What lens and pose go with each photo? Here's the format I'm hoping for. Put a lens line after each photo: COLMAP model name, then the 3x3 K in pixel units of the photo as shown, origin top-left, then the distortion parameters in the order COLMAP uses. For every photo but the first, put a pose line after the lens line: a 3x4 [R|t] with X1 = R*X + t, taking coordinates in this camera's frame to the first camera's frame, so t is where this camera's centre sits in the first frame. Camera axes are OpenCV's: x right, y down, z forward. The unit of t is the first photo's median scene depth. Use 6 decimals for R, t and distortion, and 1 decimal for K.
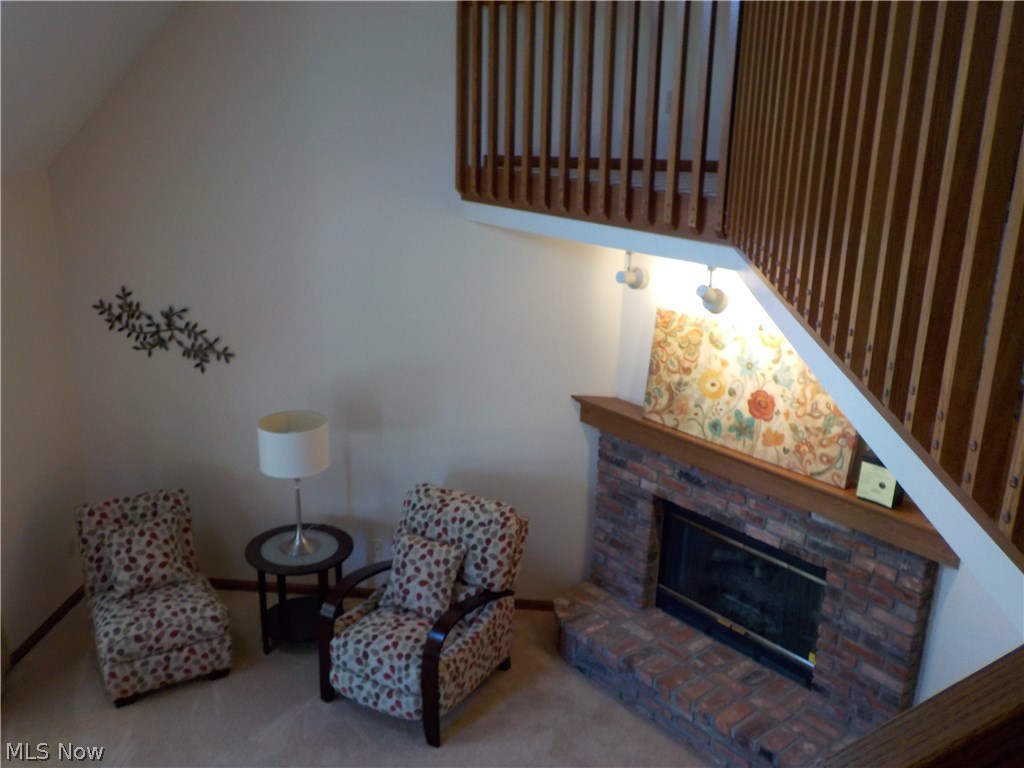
lens RADIAL K [[926.1, 0, 511.3], [0, 926.1, 390.4], [0, 0, 1]] dist [0.006682, -0.011068]
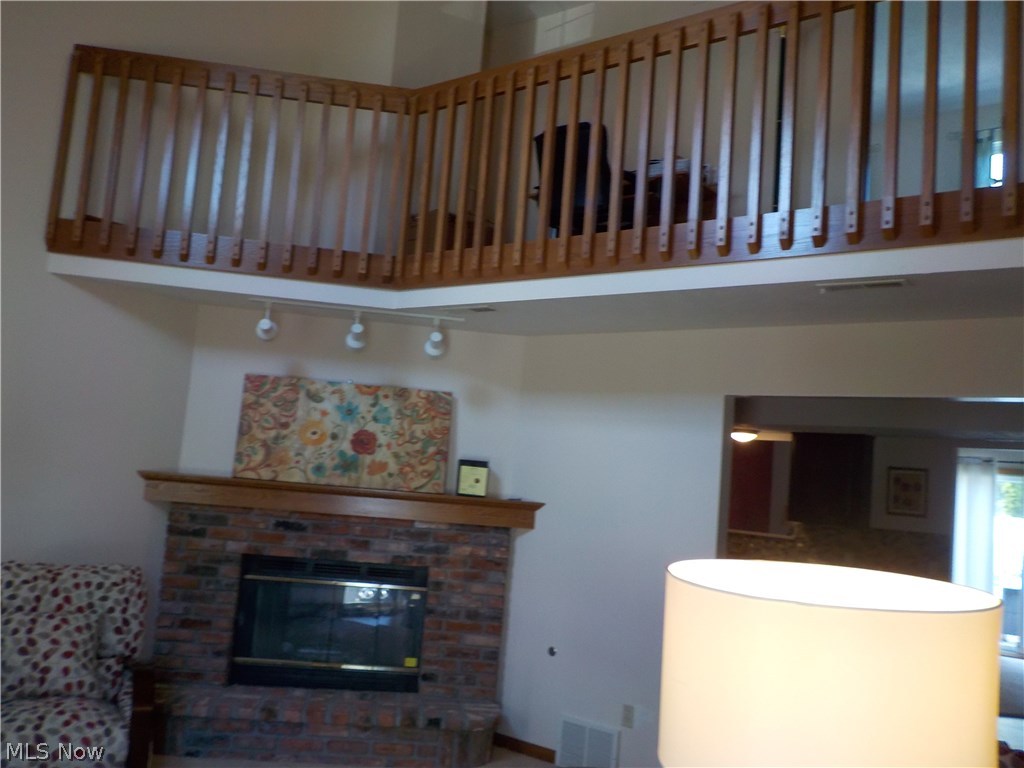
lens RADIAL K [[926.1, 0, 511.0], [0, 926.1, 388.2], [0, 0, 1]] dist [0.006682, -0.011068]
pose [[0.554589, 0.099927, 0.826103, -0.583938], [0.189316, 0.951577, -0.242199, 0.256899], [-0.810303, 0.290715, 0.508816, 0.186941]]
